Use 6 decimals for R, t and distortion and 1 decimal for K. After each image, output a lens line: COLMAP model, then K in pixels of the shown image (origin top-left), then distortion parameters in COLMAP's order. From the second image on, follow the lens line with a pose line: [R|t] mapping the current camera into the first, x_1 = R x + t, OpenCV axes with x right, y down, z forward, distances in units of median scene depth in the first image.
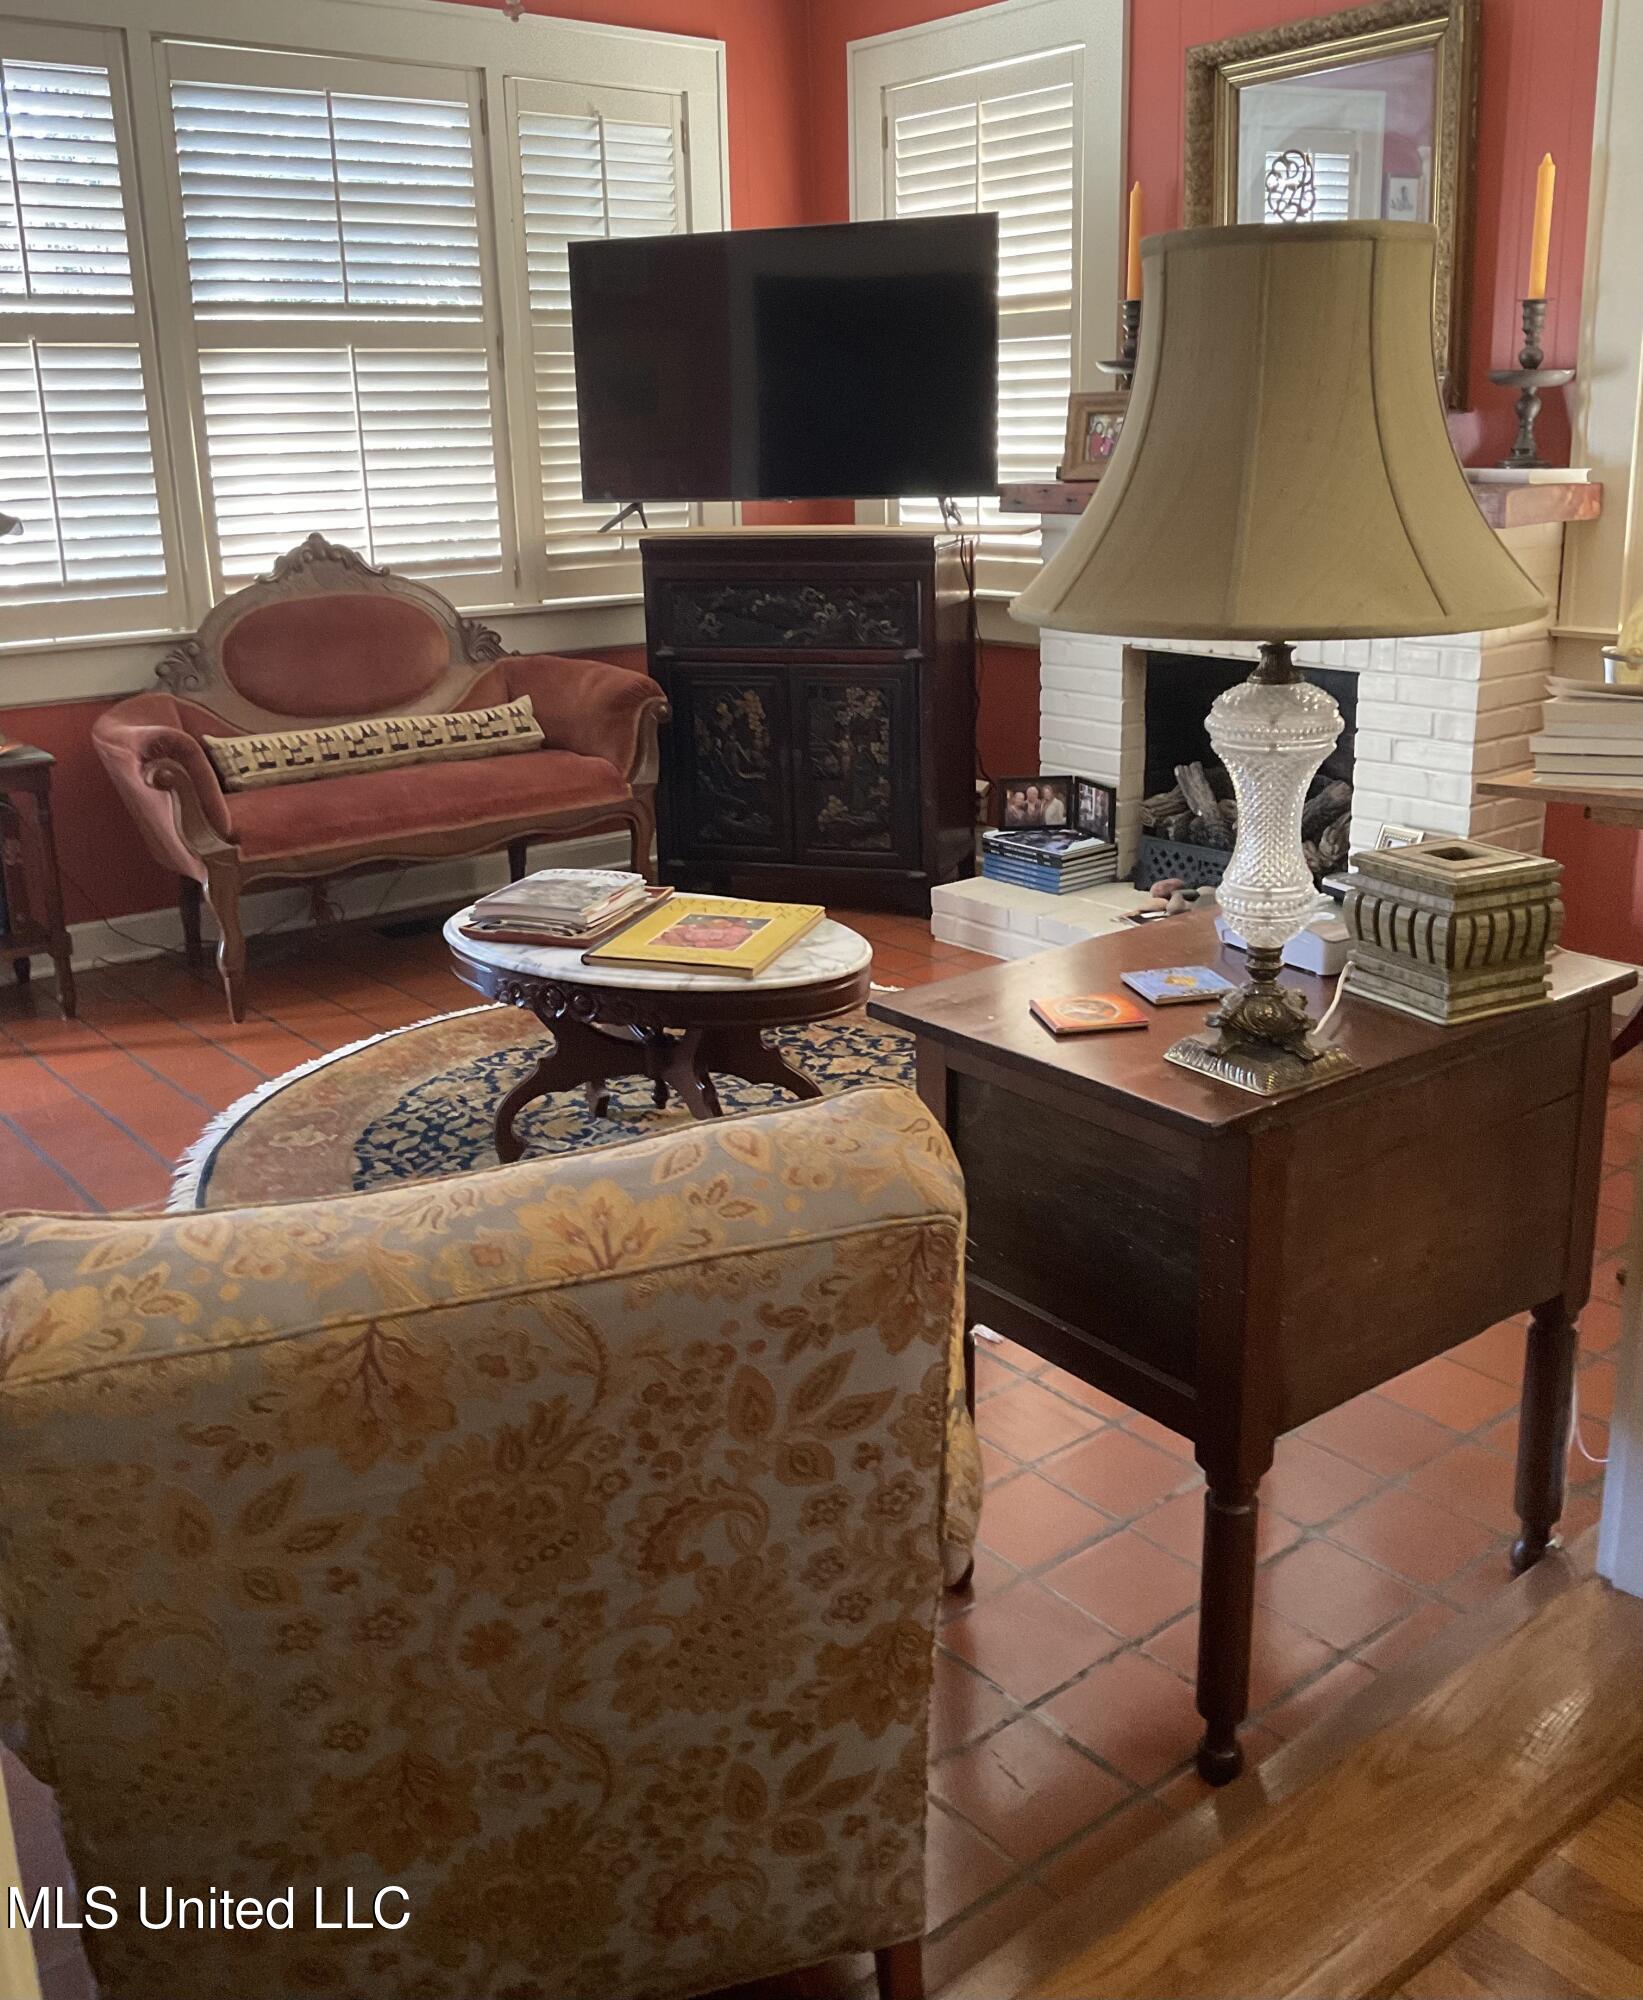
lens RADIAL K [[1836.1, 0, 820.9], [0, 1836.1, 998.1], [0, 0, 1]] dist [0.095857, -0.158885]
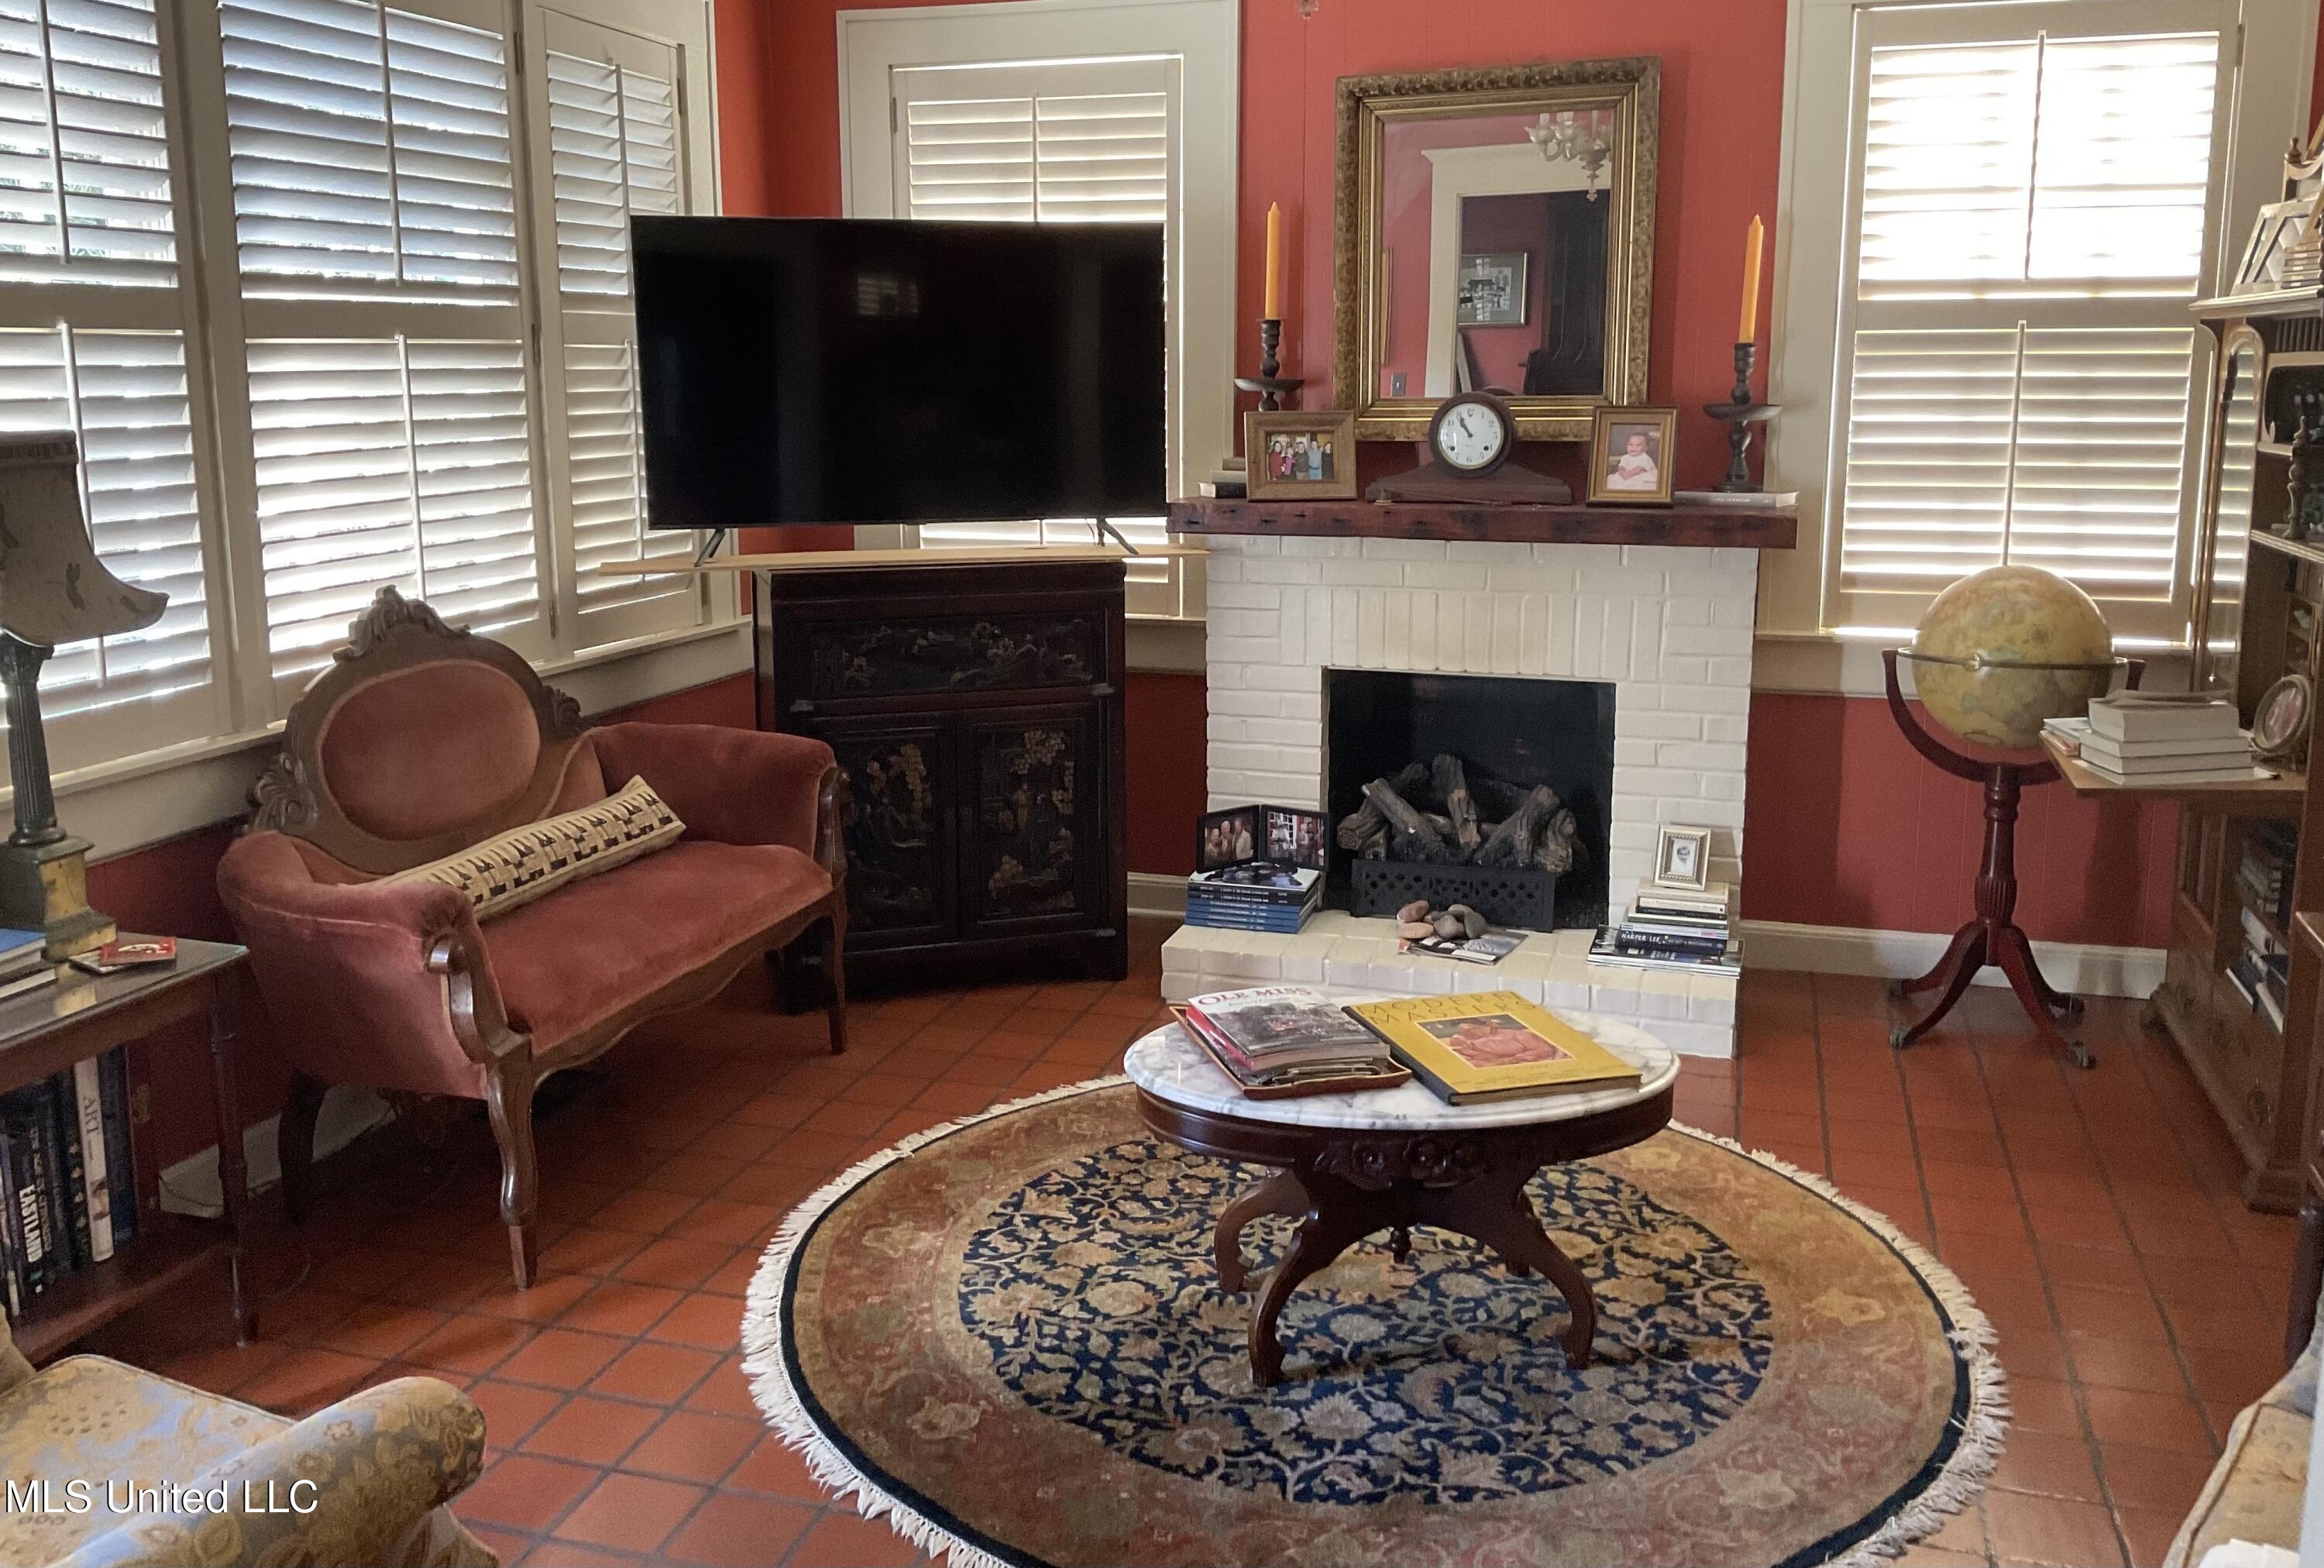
lens RADIAL K [[1974.0, 0, 1165.2], [0, 1974.0, 777.5], [0, 0, 1]] dist [0.101807, -0.159770]
pose [[0.816282, -0.096984, 0.569454, -0.472108], [0.154688, 0.986502, -0.053725, -0.088226], [-0.556557, 0.131943, 0.820266, 0.203173]]
